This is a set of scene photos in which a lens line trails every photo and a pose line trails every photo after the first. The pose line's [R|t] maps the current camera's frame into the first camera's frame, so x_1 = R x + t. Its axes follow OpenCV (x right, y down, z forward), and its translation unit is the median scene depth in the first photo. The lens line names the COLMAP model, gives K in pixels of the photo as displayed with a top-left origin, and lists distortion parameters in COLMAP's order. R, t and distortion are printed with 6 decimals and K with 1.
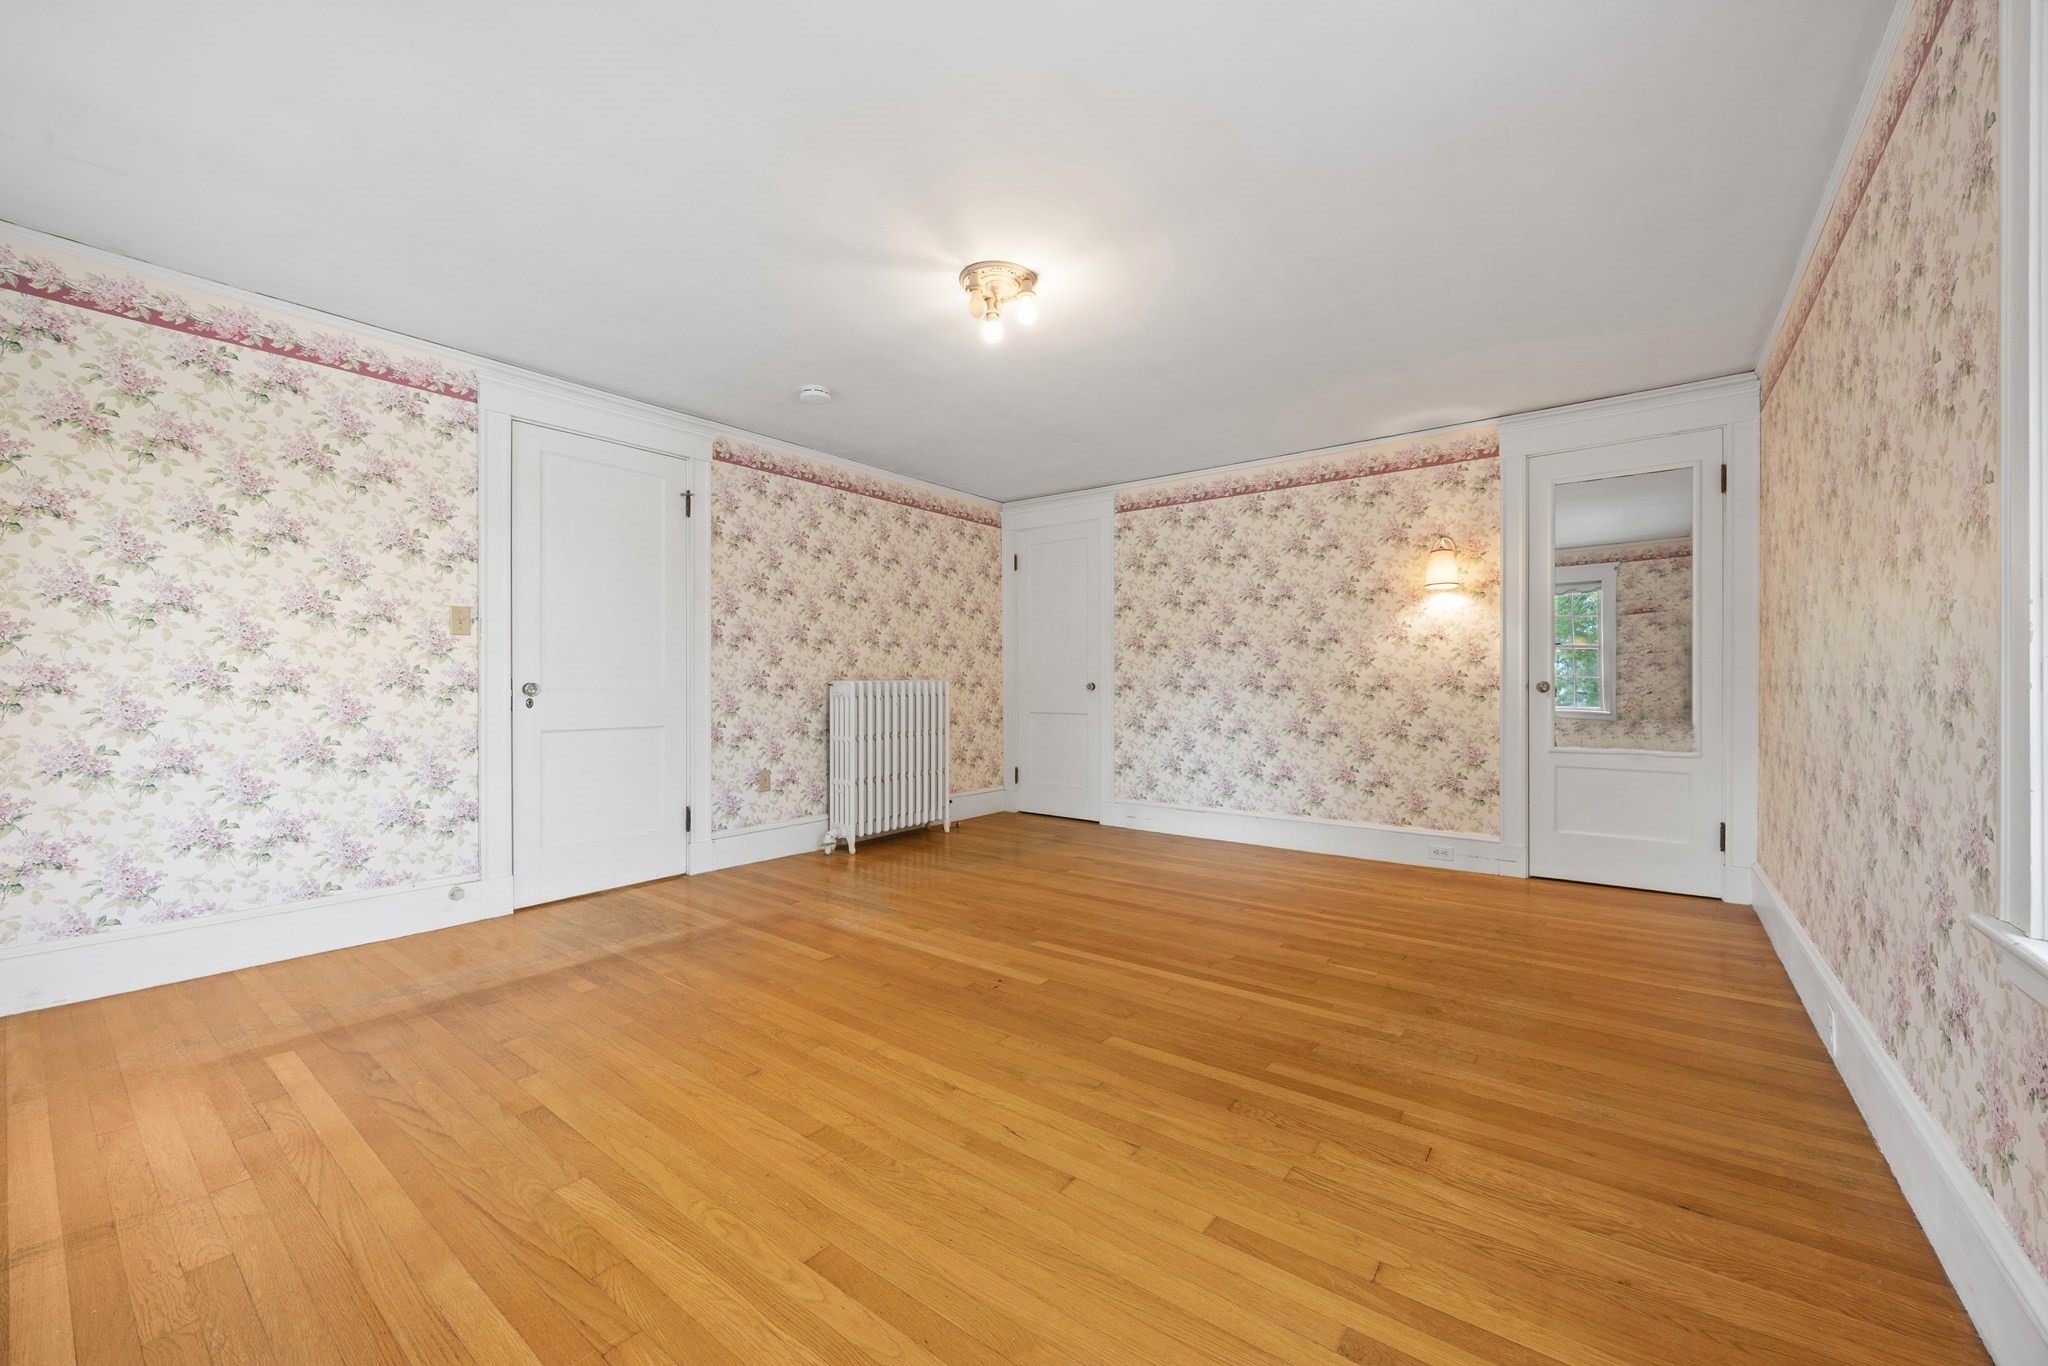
lens RADIAL K [[781.4, 0, 1030.2], [0, 781.4, 684.6], [0, 0, 1]] dist [-0.004829, 0.000041]
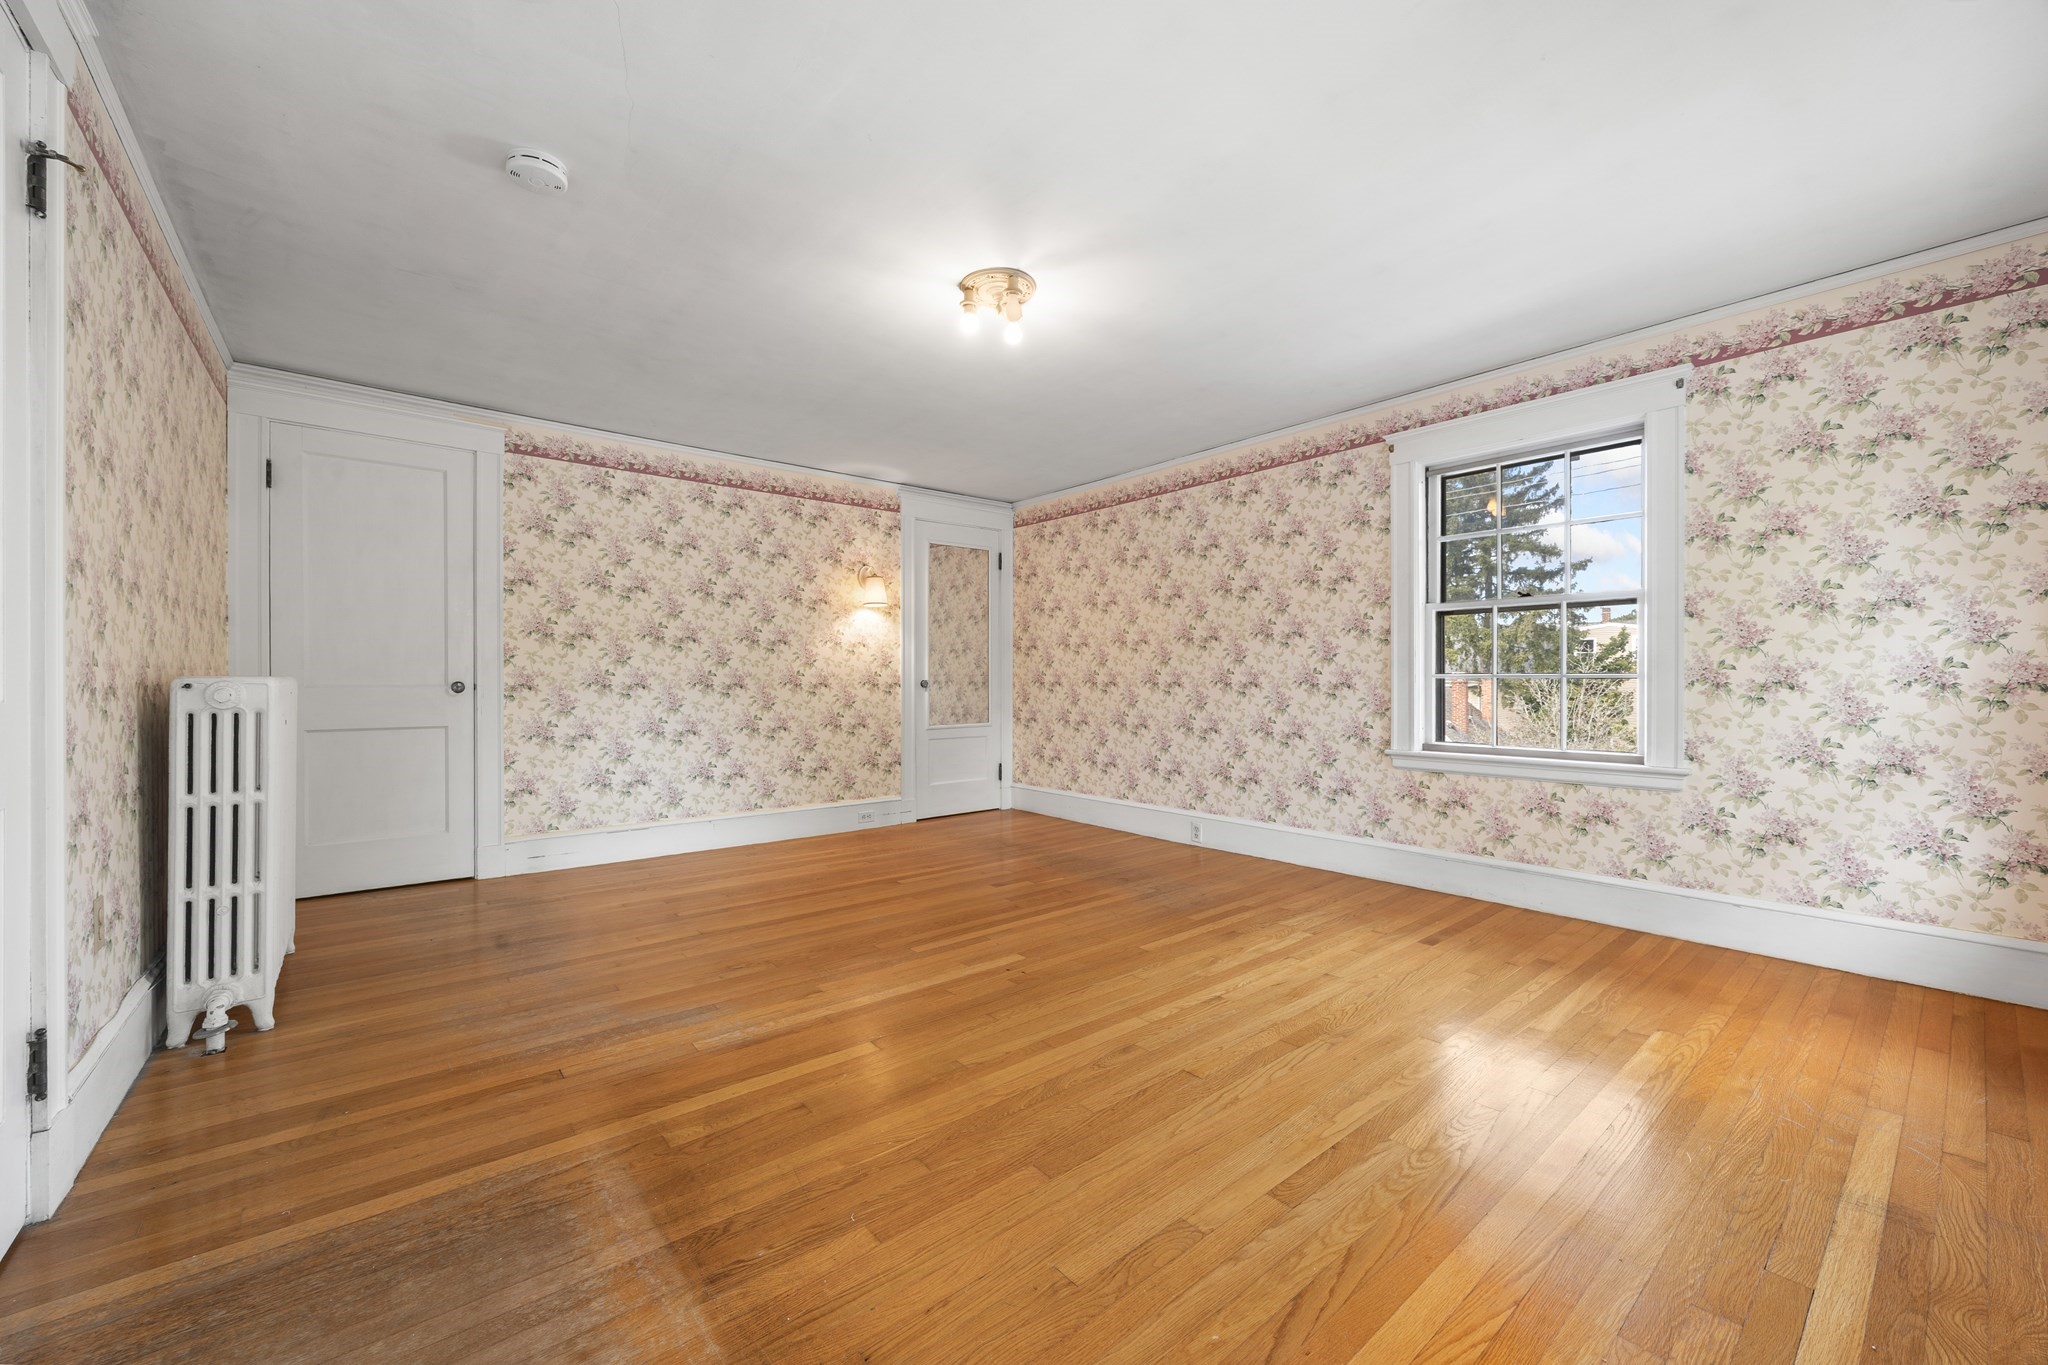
lens RADIAL K [[781.4, 0, 1030.2], [0, 781.4, 684.1], [0, 0, 1]] dist [-0.004829, 0.000041]
pose [[0.234800, -0.003262, 0.972038, -0.643095], [0.003082, 0.999992, 0.002611, -0.000283], [-0.972039, 0.002382, 0.234809, 0.454643]]
